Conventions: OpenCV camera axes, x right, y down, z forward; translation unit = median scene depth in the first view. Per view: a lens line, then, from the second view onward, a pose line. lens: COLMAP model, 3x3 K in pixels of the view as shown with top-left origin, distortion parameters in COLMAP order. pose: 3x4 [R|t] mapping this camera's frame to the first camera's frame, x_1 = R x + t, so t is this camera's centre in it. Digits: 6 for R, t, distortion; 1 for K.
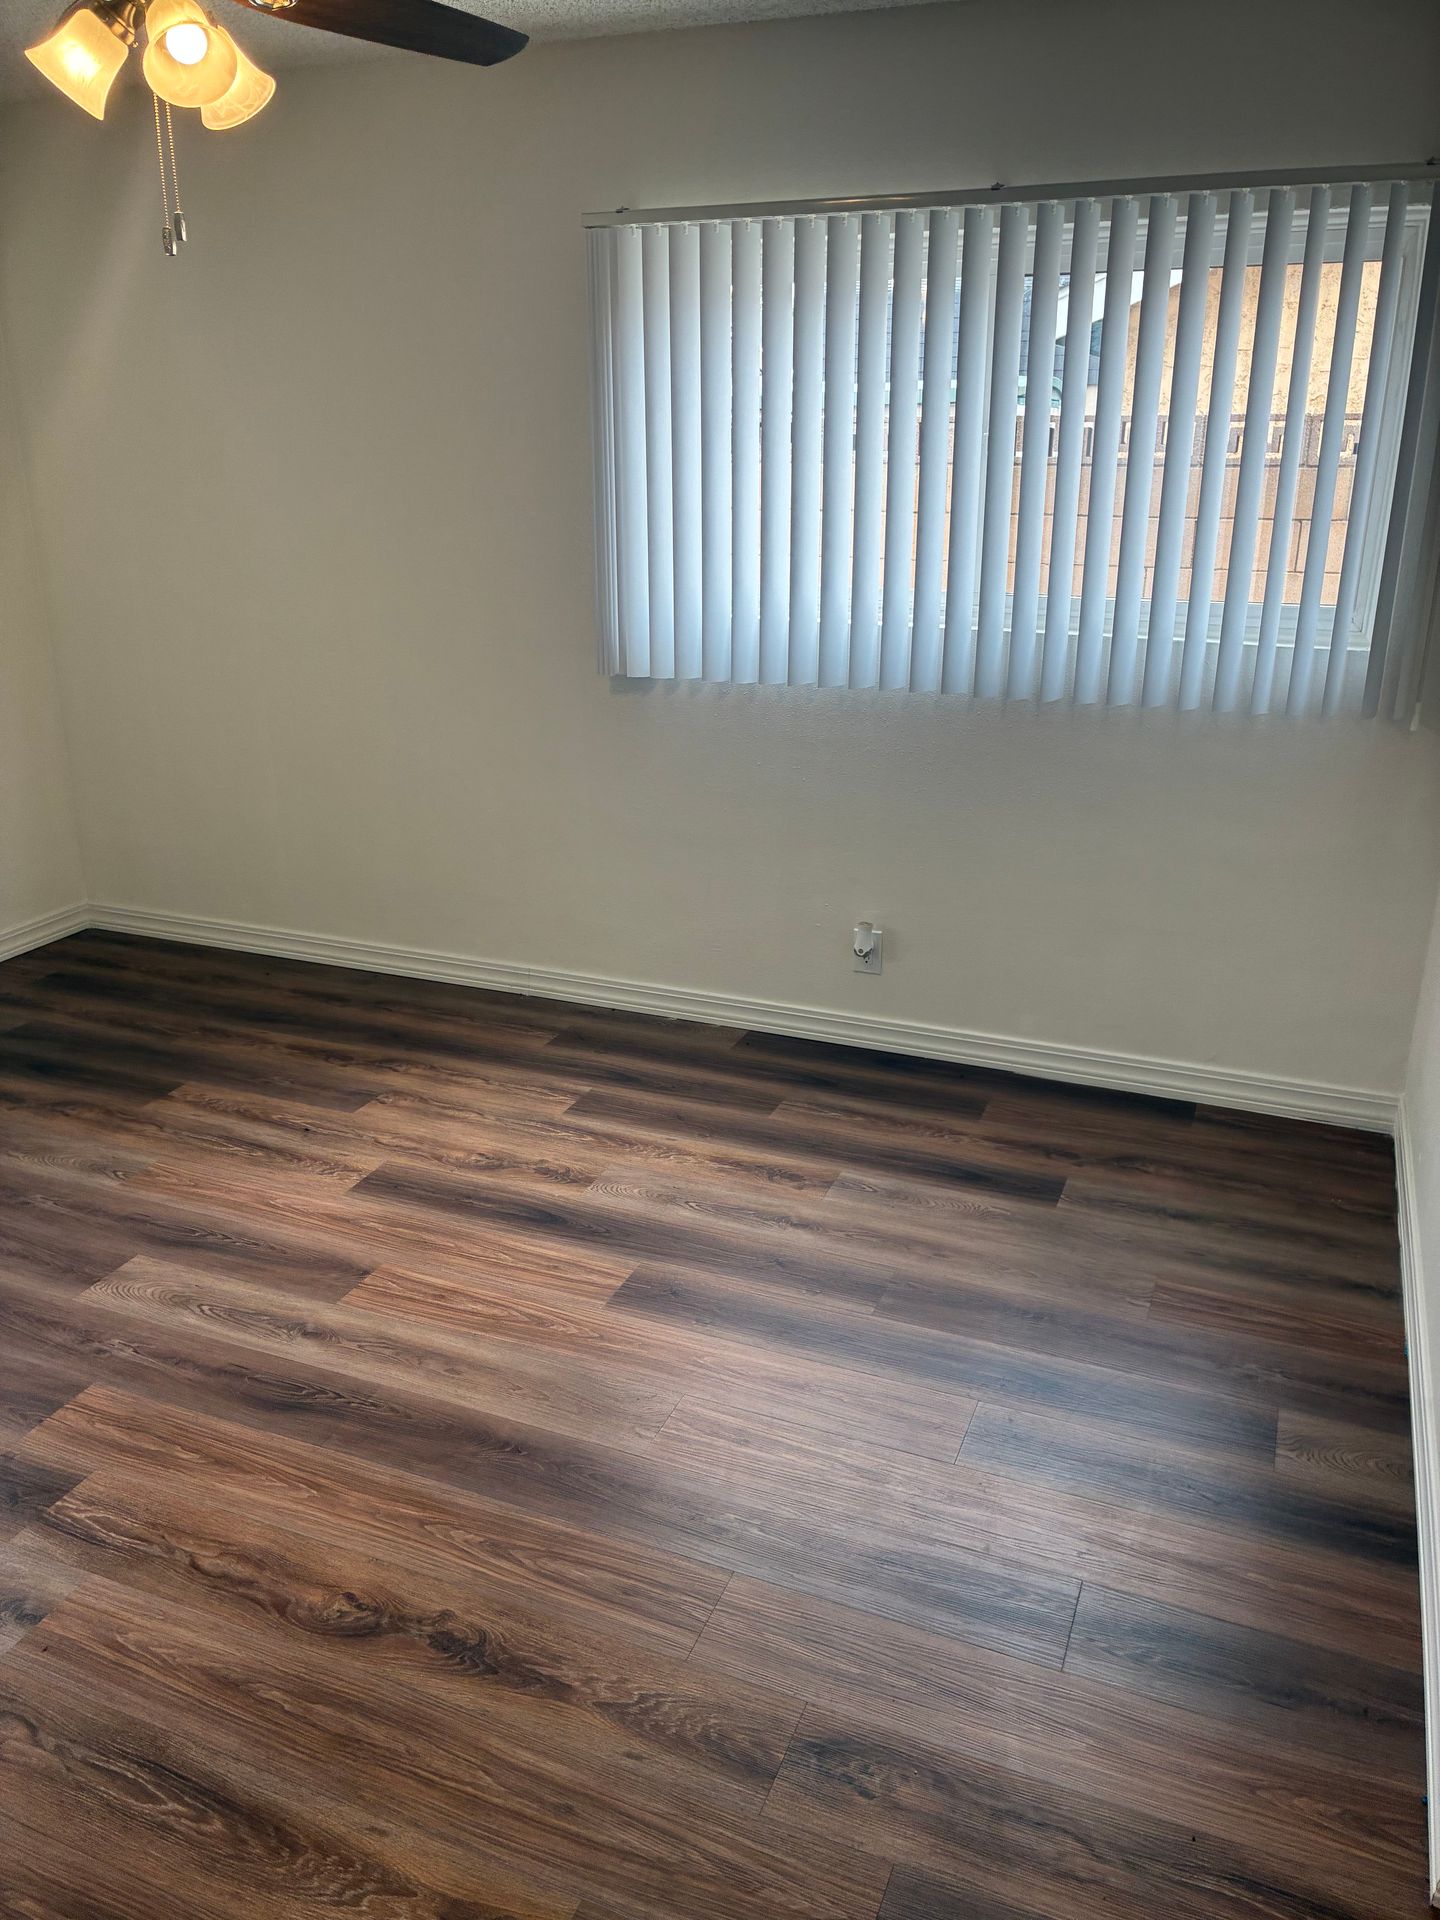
lens RADIAL K [[1445.6, 0, 720.0], [0, 1445.6, 960.0], [0, 0, 1]] dist [0.045909, -0.072437]
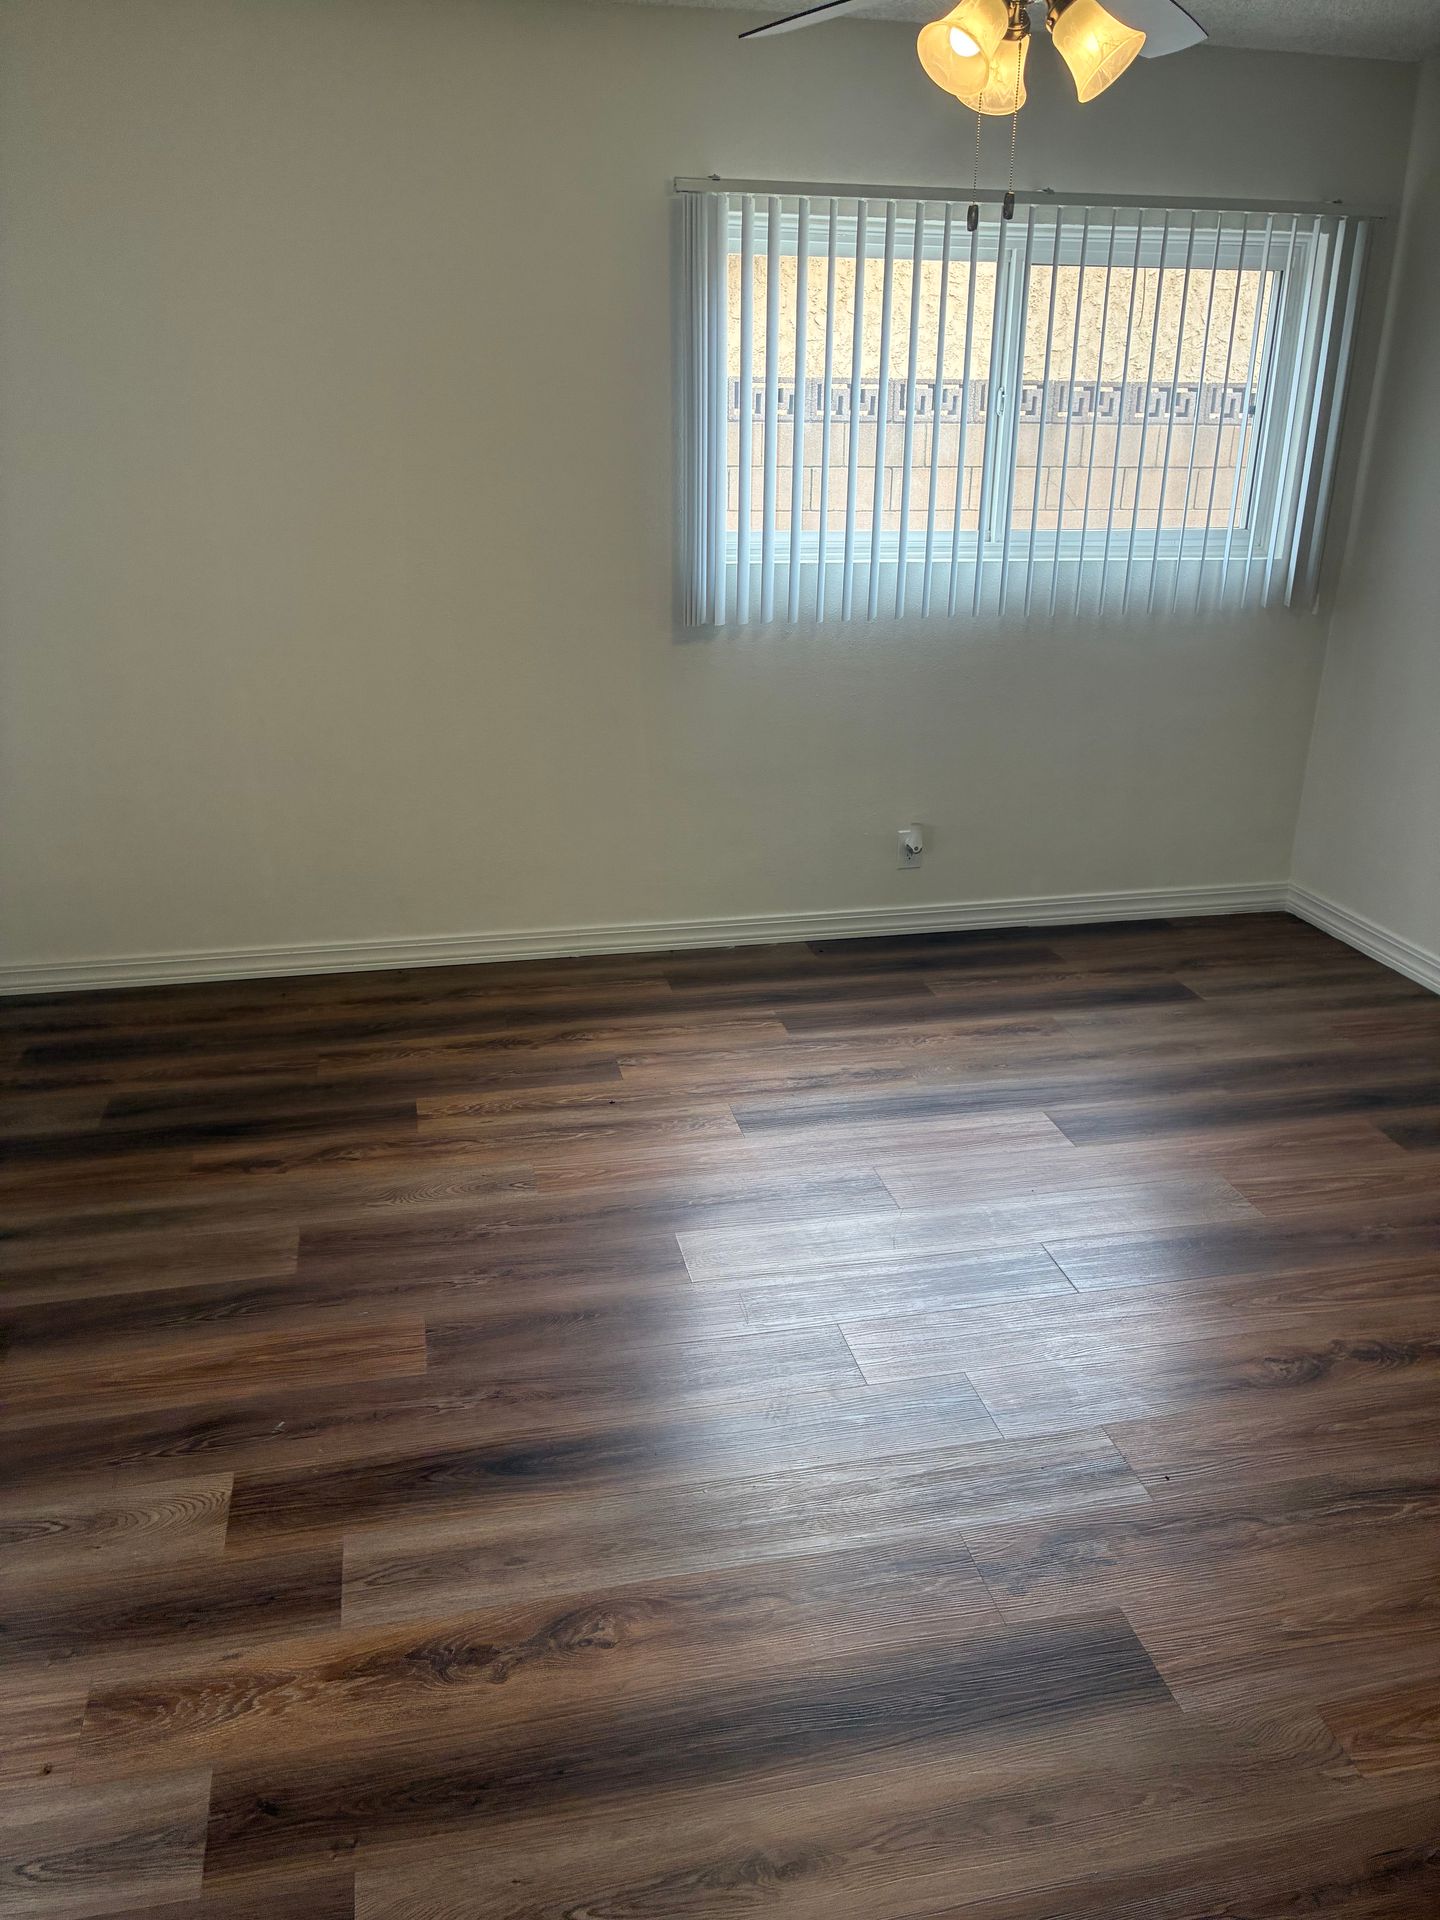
lens RADIAL K [[1445.6, 0, 720.0], [0, 1445.6, 960.0], [0, 0, 1]] dist [0.045909, -0.072437]
pose [[0.824189, -0.199180, 0.530131, -0.922848], [0.183388, 0.979537, 0.082920, -0.060268], [-0.535799, 0.028878, 0.843852, 0.154900]]
